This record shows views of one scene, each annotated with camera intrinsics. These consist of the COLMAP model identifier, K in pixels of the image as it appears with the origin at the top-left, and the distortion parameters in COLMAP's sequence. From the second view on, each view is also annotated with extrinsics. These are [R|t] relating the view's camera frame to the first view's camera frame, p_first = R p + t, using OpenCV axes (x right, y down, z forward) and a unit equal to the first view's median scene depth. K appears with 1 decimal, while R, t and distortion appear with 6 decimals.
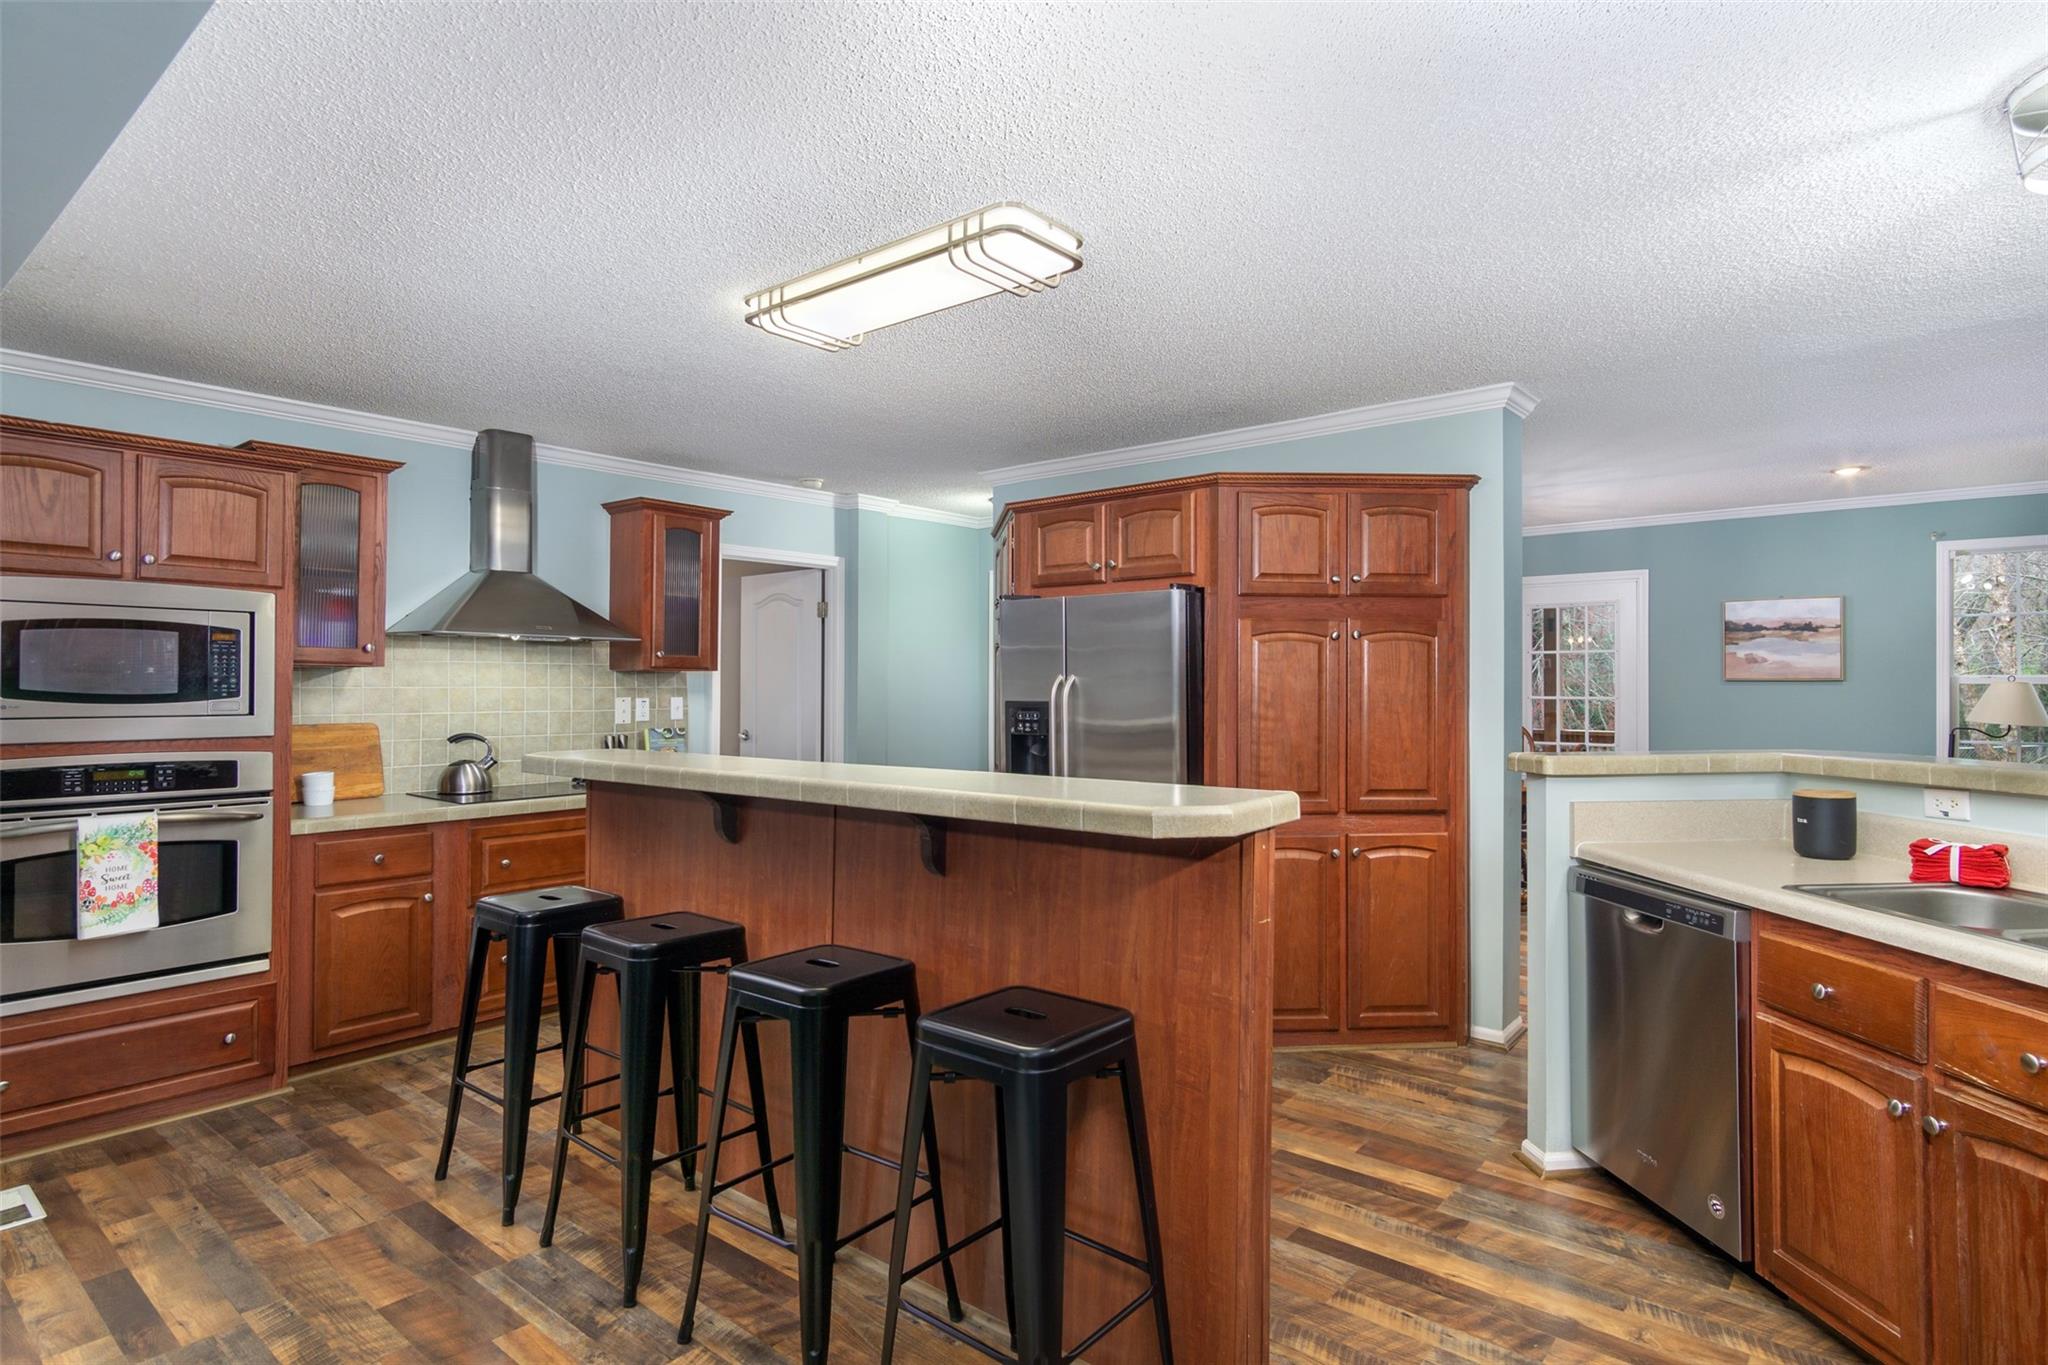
lens RADIAL K [[1086.5, 0, 1023.8], [0, 1086.5, 679.3], [0, 0, 1]] dist [0.002692, -0.001042]
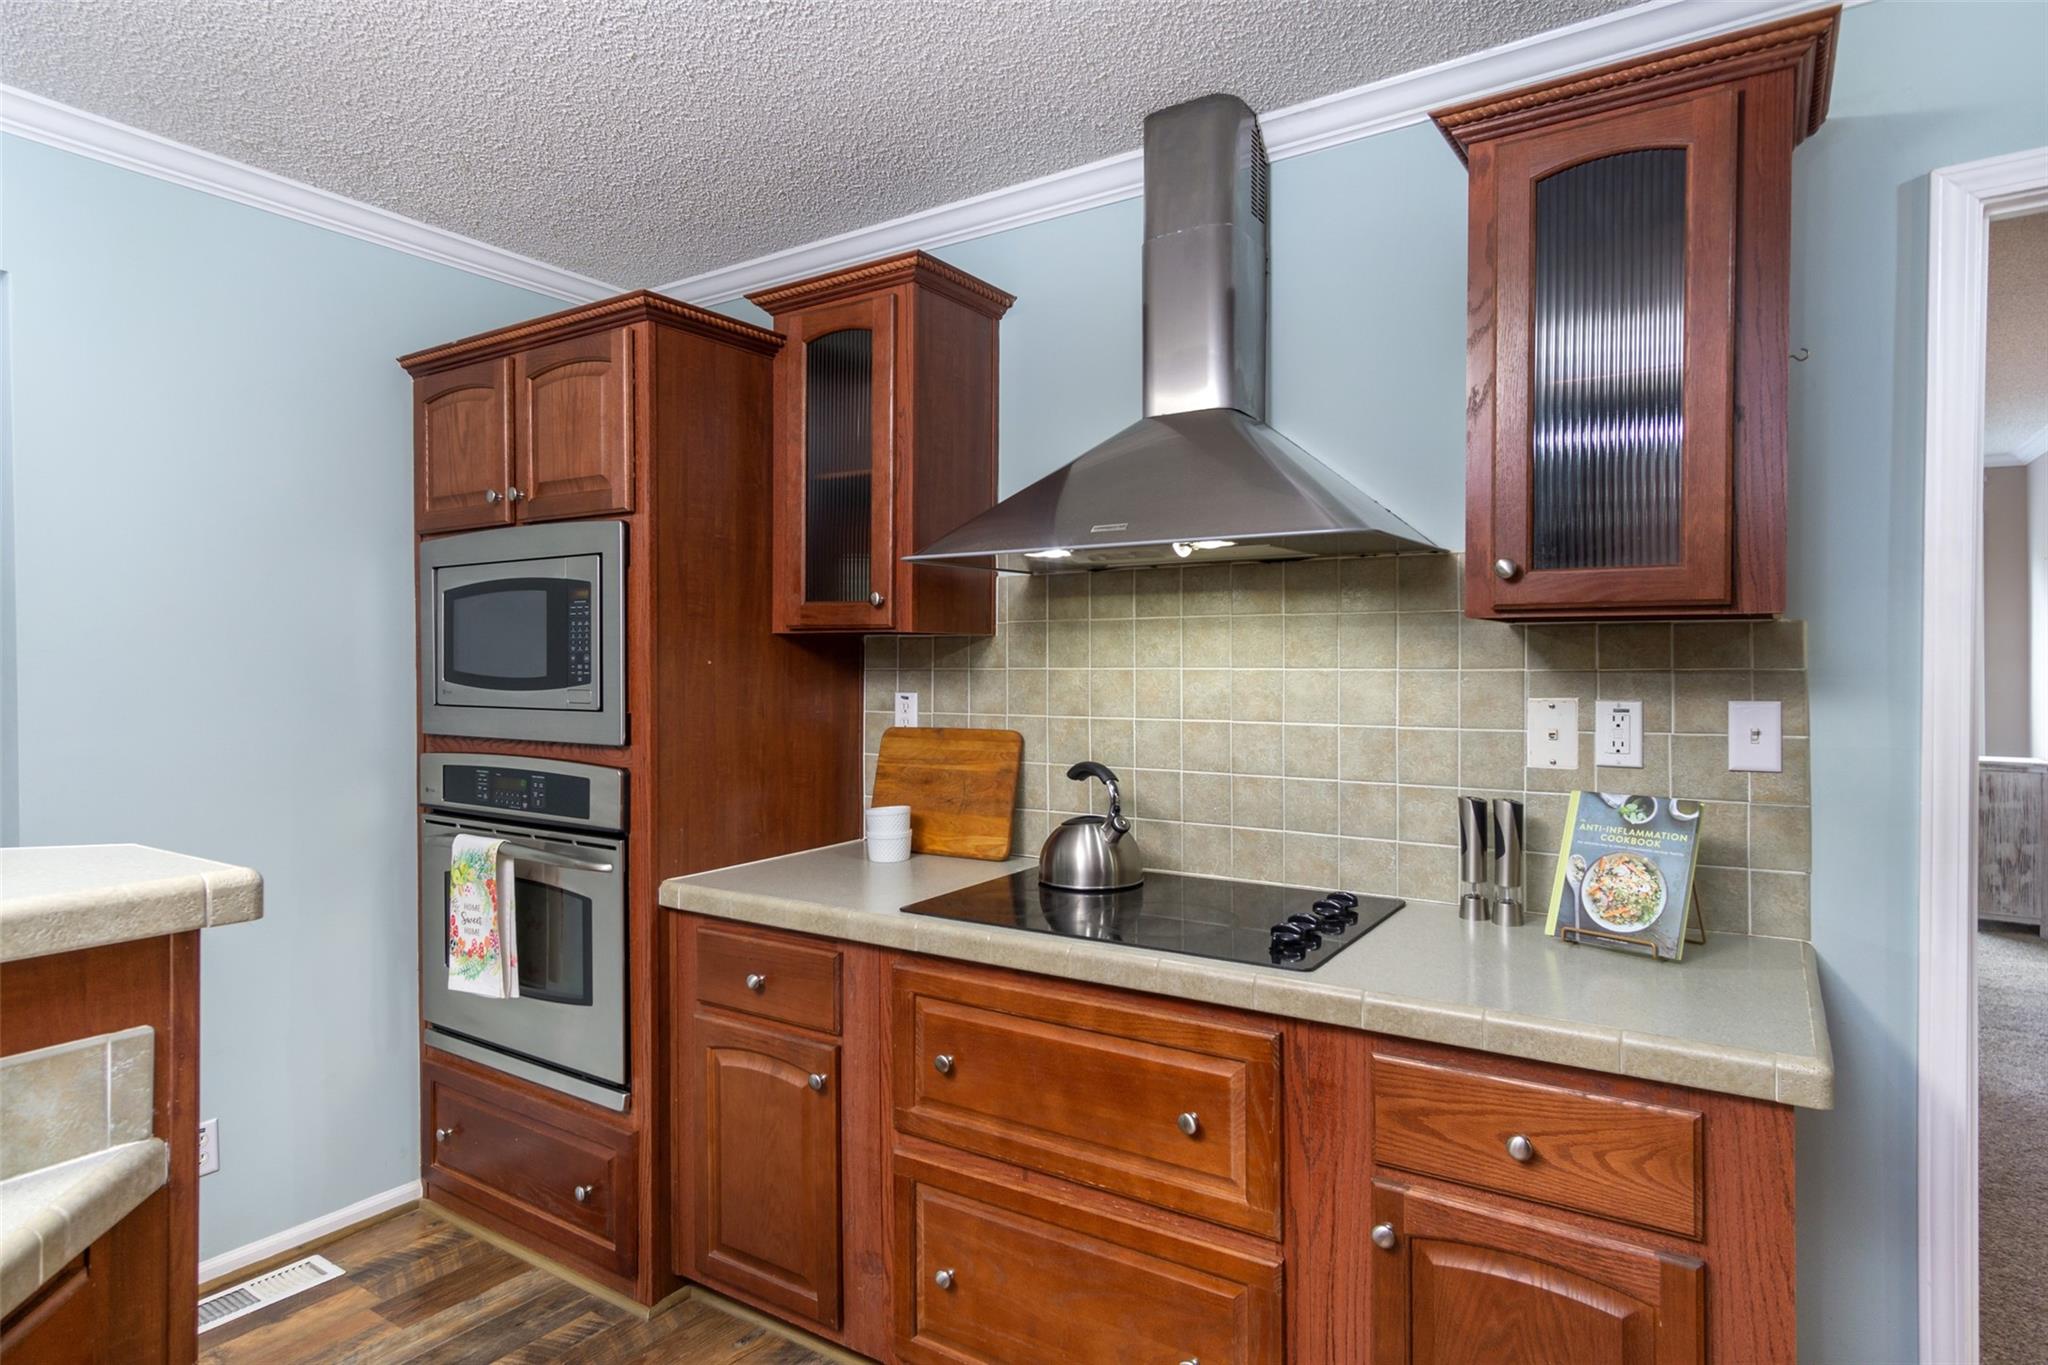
lens RADIAL K [[1086.5, 0, 1026.5], [0, 1086.5, 664.7], [0, 0, 1]] dist [0.002692, -0.001042]
pose [[0.109724, 0.000218, -0.993962, -0.031956], [0.006252, 0.999980, 0.000909, 0.005625], [0.993942, -0.006314, 0.109720, 1.112805]]
